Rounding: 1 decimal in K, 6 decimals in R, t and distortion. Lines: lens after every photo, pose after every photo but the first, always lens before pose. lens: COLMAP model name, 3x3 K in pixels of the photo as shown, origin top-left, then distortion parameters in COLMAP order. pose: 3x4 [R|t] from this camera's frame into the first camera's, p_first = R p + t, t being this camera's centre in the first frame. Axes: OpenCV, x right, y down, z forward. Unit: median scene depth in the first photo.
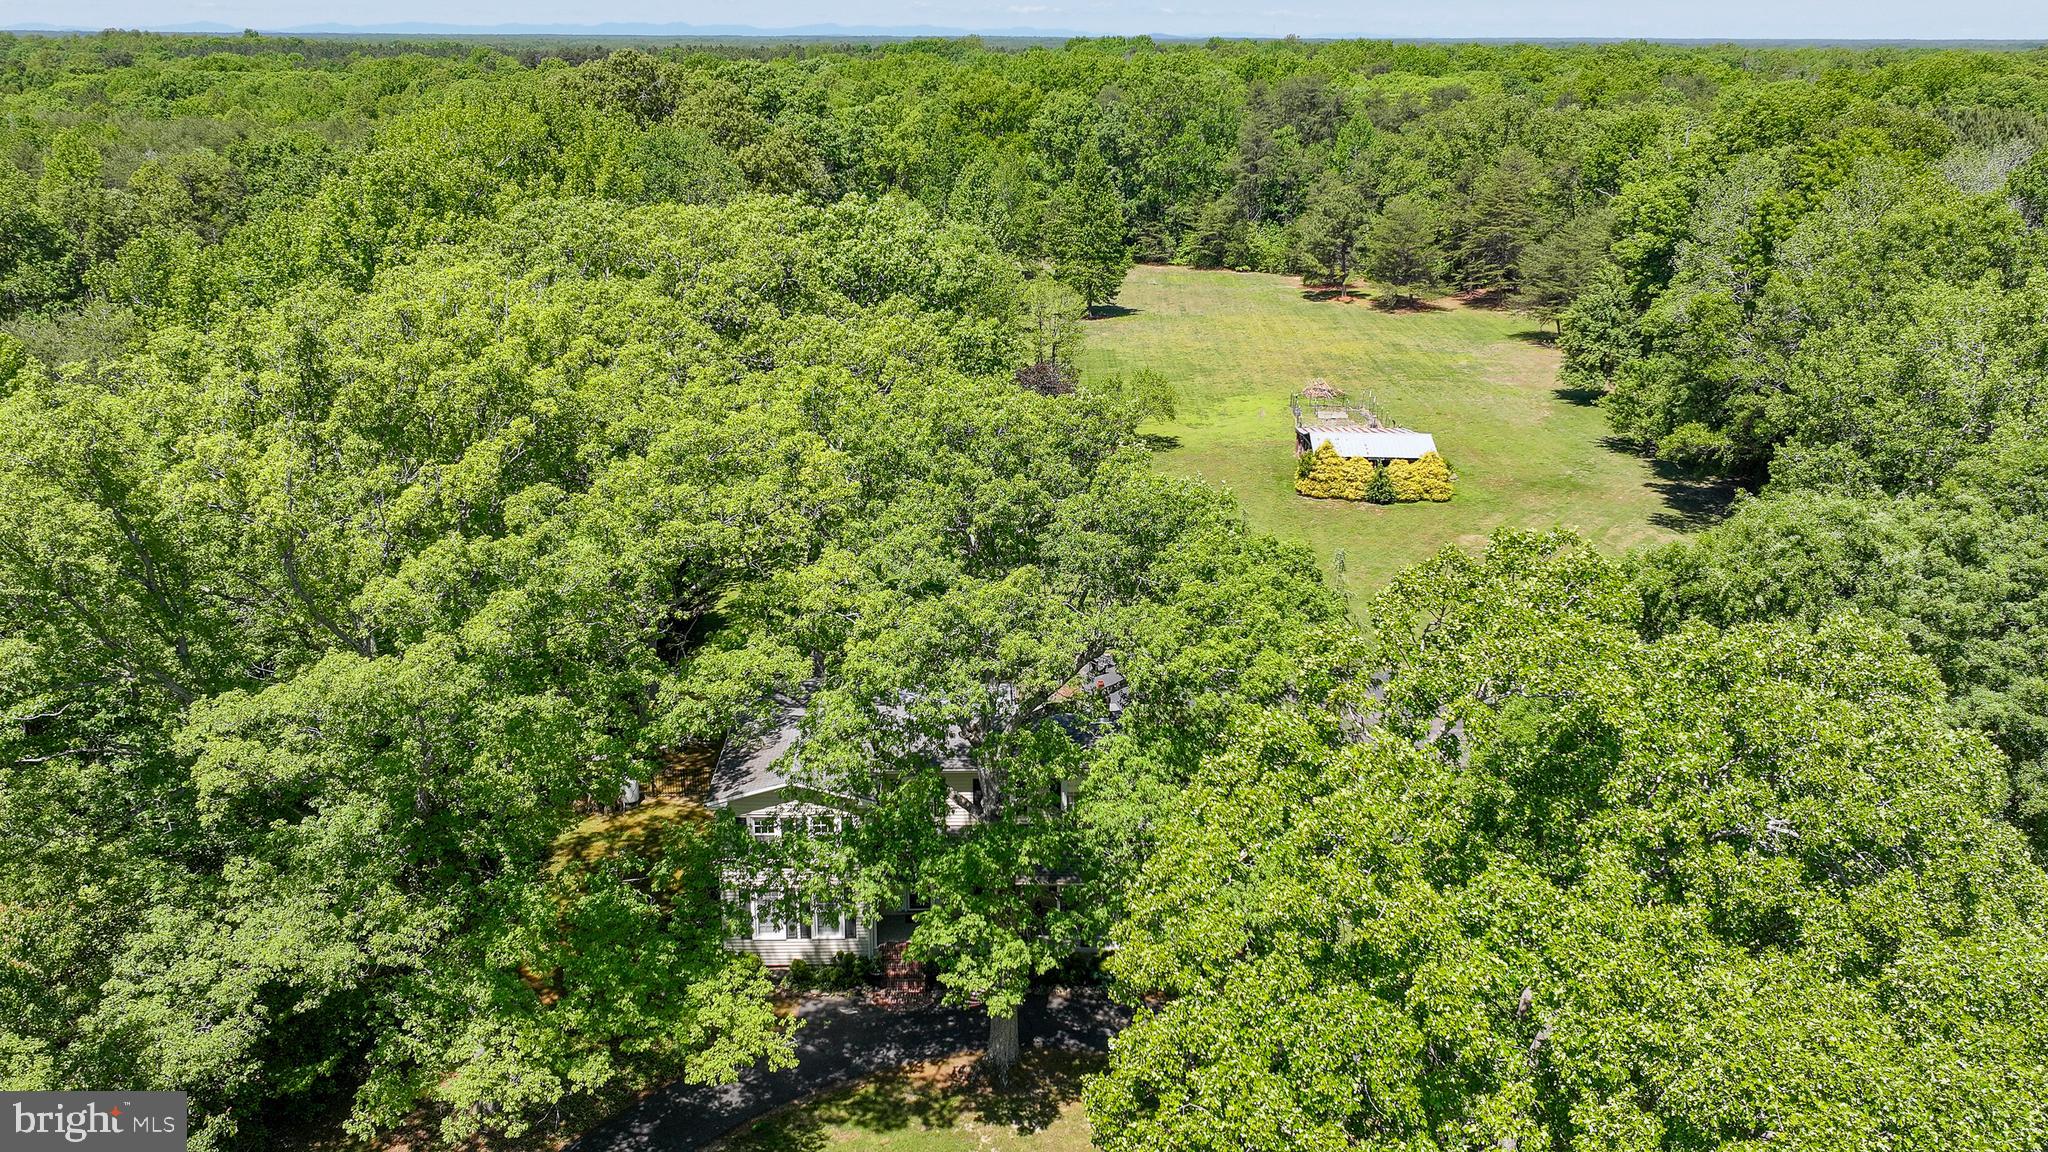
lens RADIAL K [[1698.9, 0, 1040.0], [0, 1698.9, 571.4], [0, 0, 1]] dist [0.000093, 0.000677]
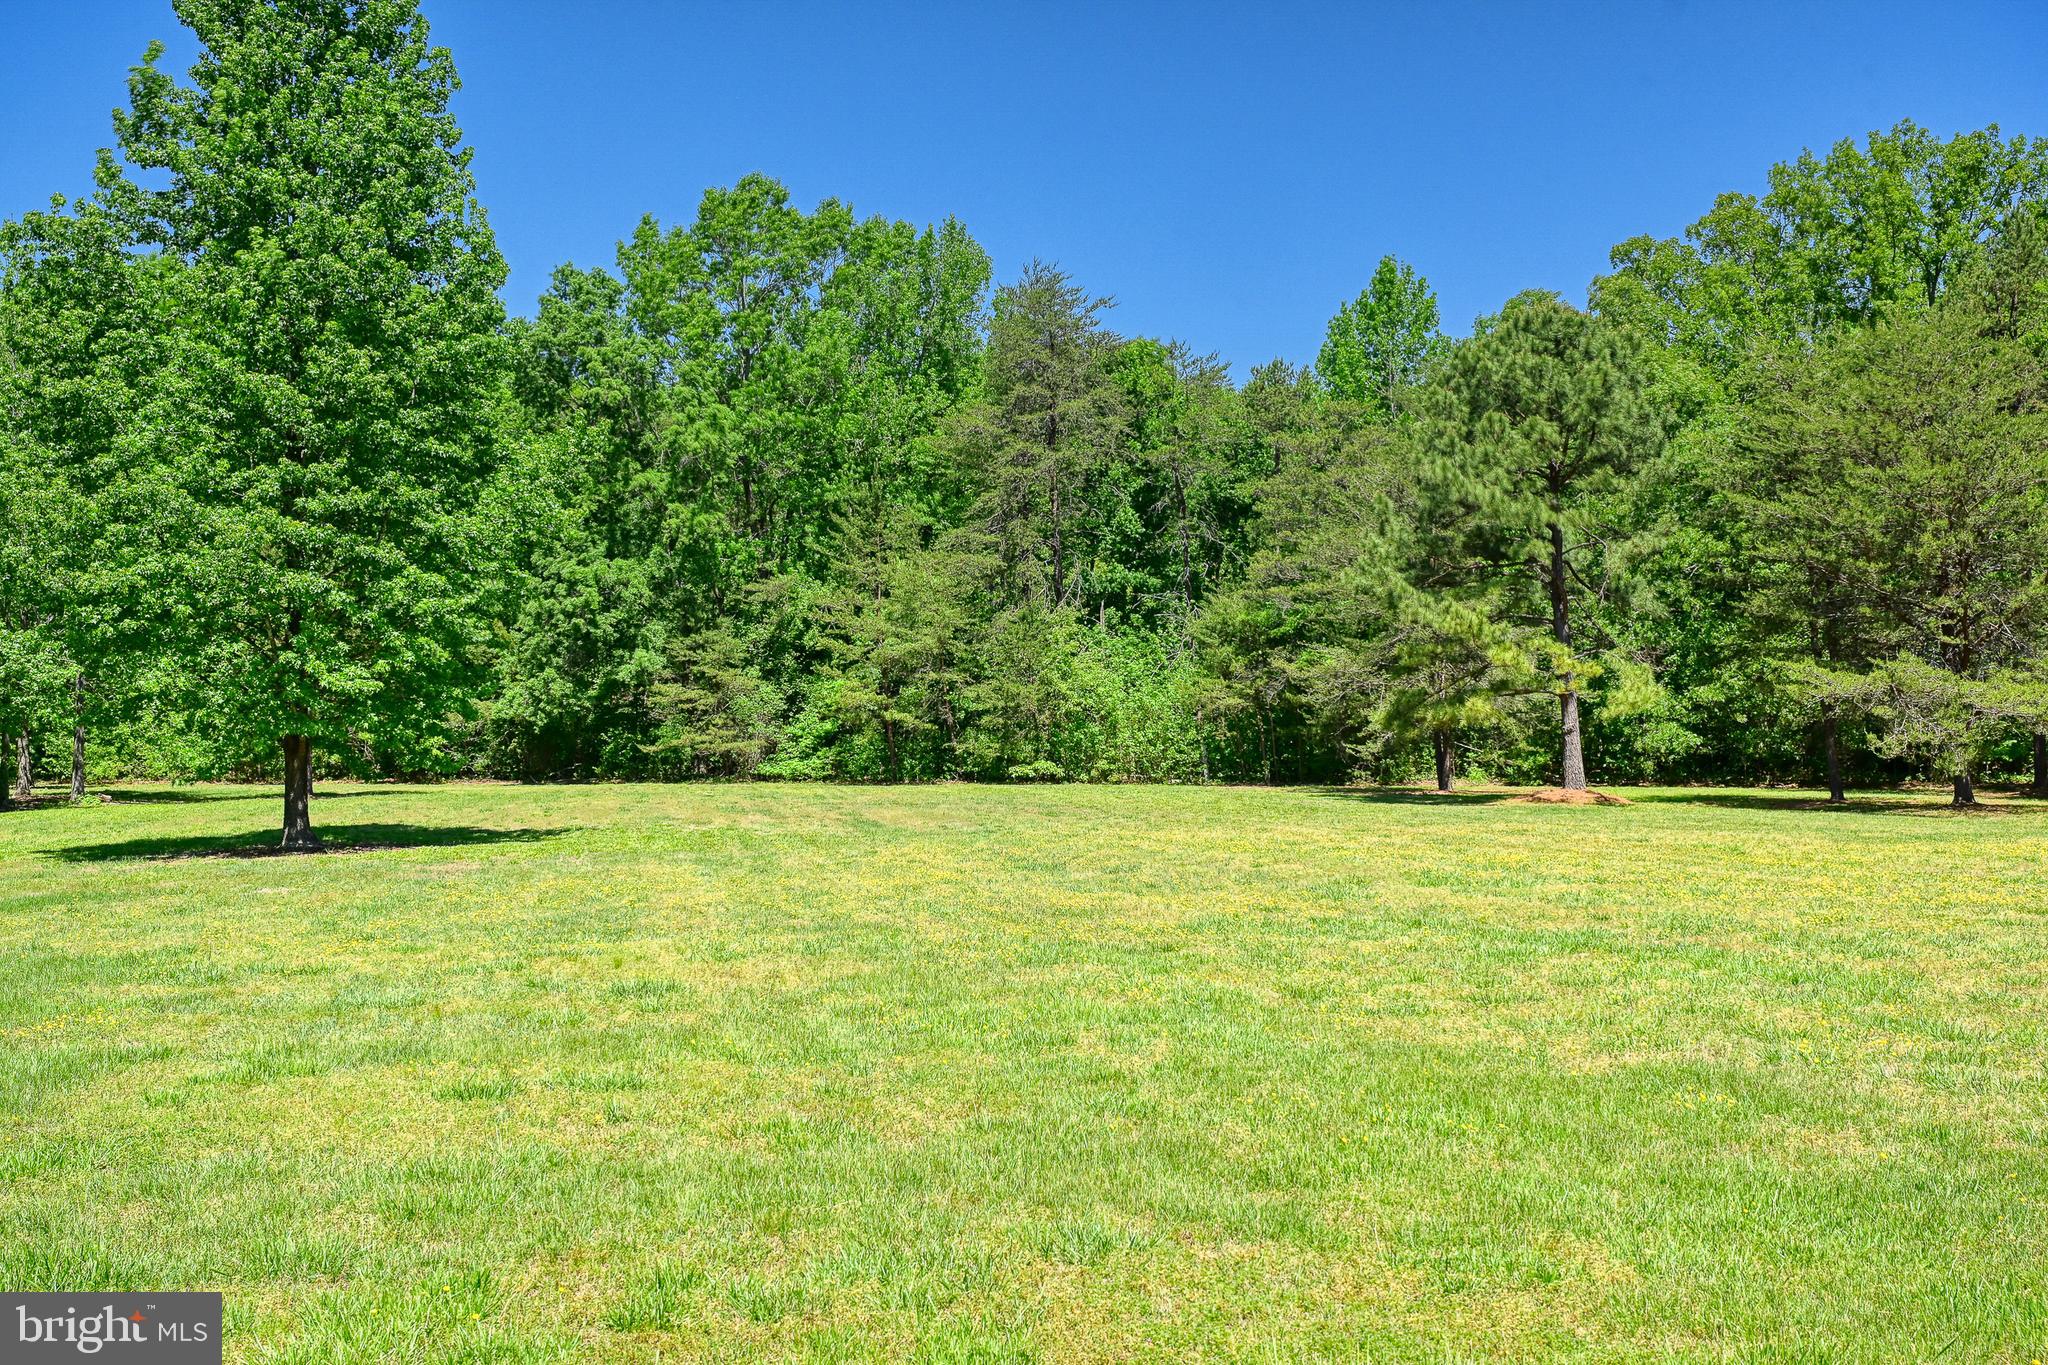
lens RADIAL K [[2194.7, 0, 1021.3], [0, 2194.7, 677.1], [0, 0, 1]] dist [-0.002077, 0.000000]
pose [[0.979436, 0.005937, 0.201669, 0.094172], [0.059660, 0.946344, -0.317606, -0.163665], [-0.192734, 0.323106, 0.926529, 1.358786]]
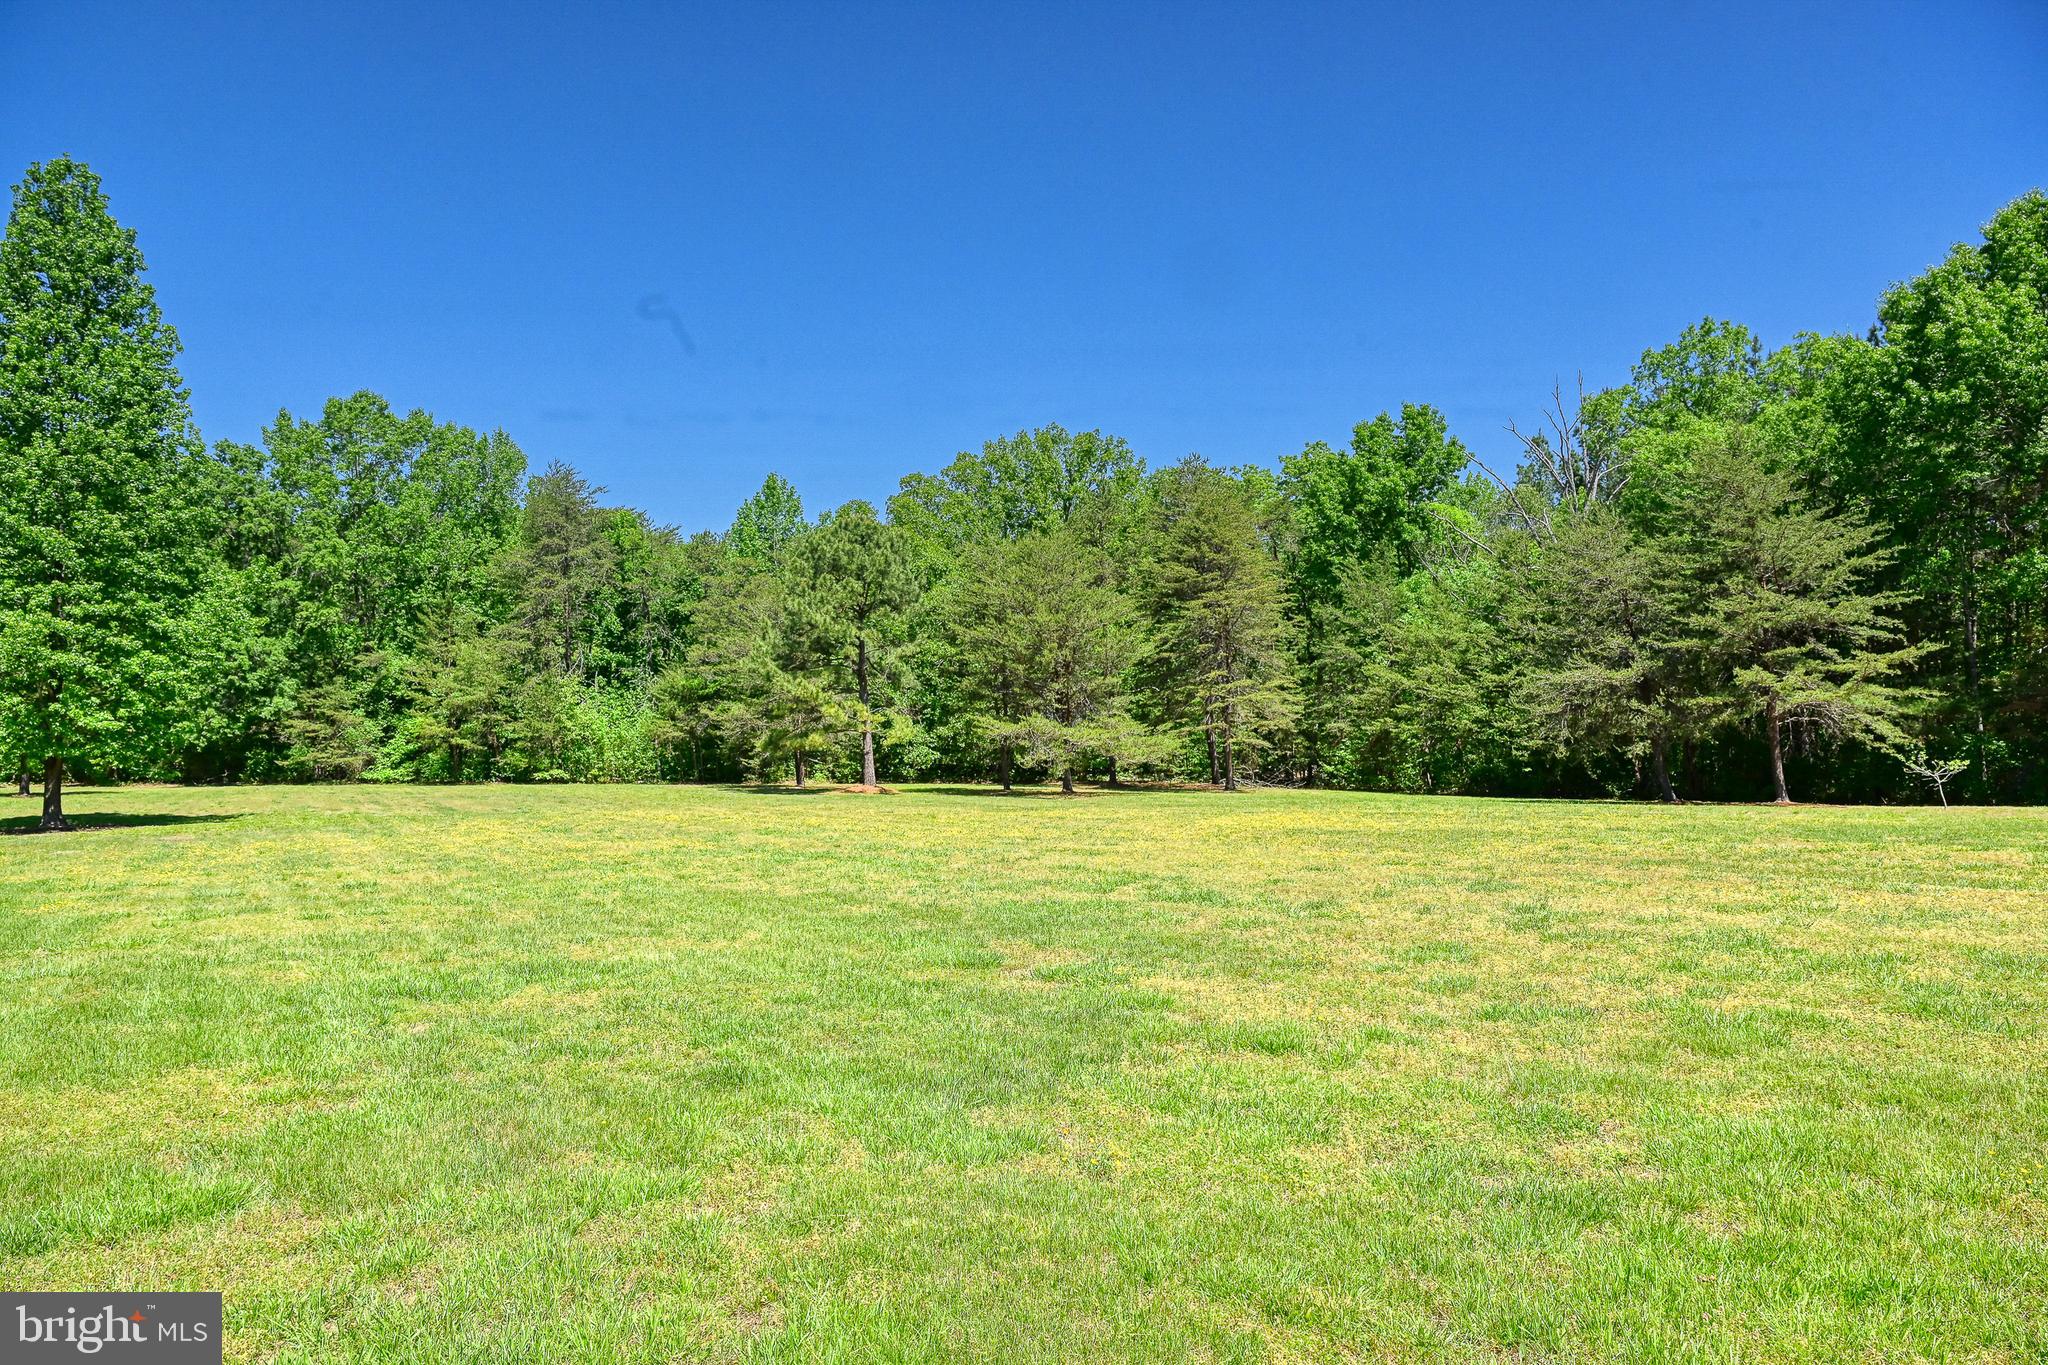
lens RADIAL K [[1371.9, 0, 1022.9], [0, 1371.9, 687.8], [0, 0, 1]] dist [-0.004157, 0.002572]
pose [[0.856413, 0.026209, 0.515626, 0.081737], [0.151983, 0.941660, -0.300296, -0.149675], [-0.493415, 0.335544, 0.802466, 1.309642]]
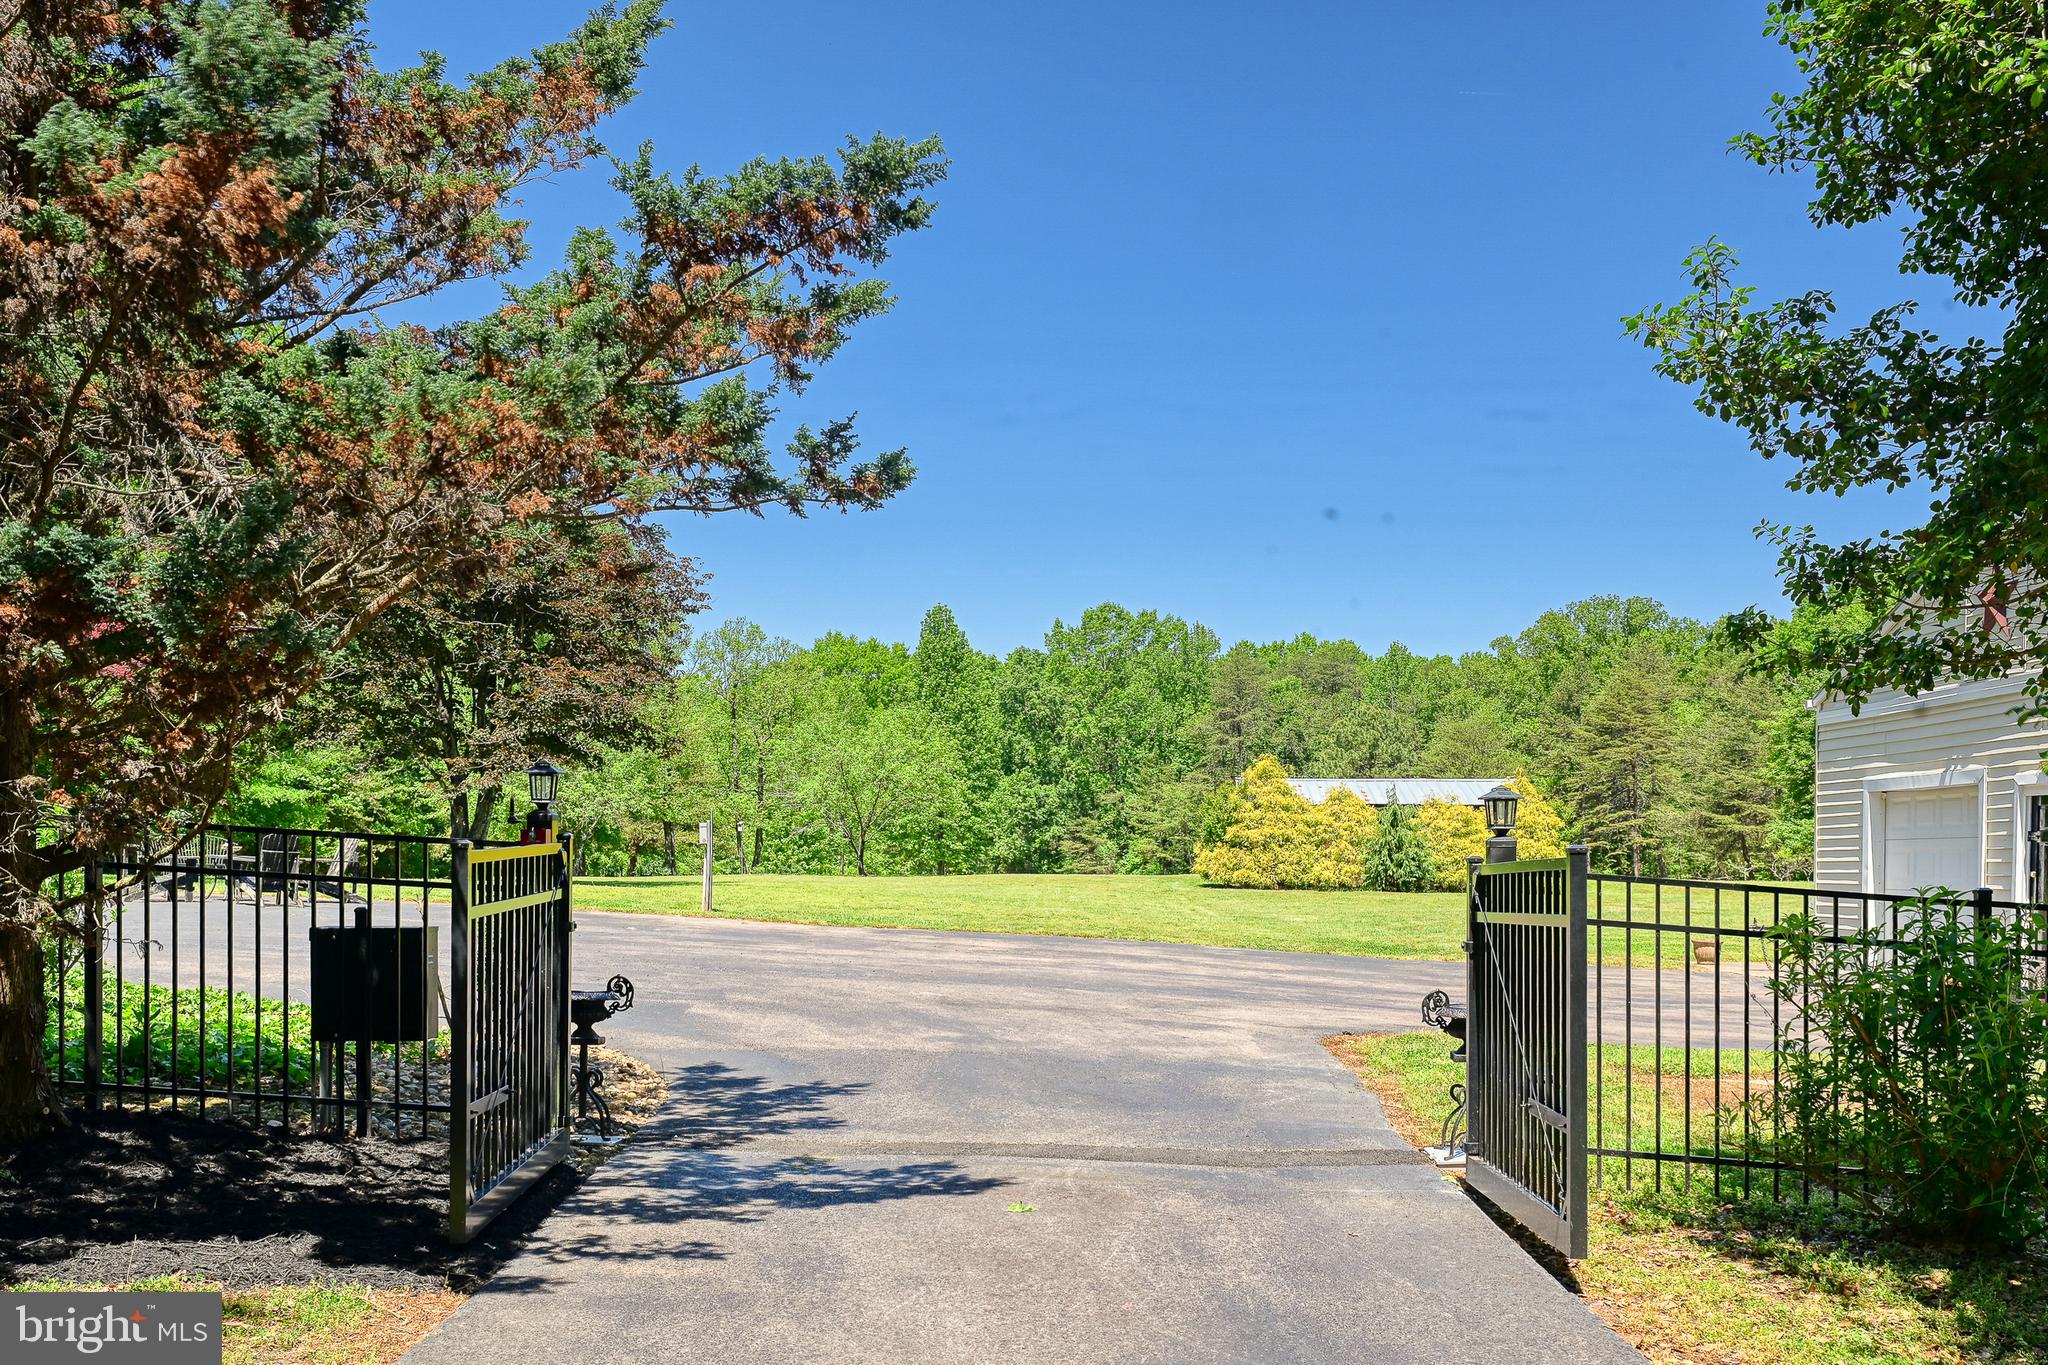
lens RADIAL K [[2130.0, 0, 1031.7], [0, 2130.0, 695.6], [0, 0, 1]] dist [0.047409, 0.000000]
pose [[0.999935, 0.004054, -0.010618, 0.117562], [-0.007745, 0.926746, -0.375608, 0.107115], [0.008317, 0.375666, 0.926718, 0.510914]]
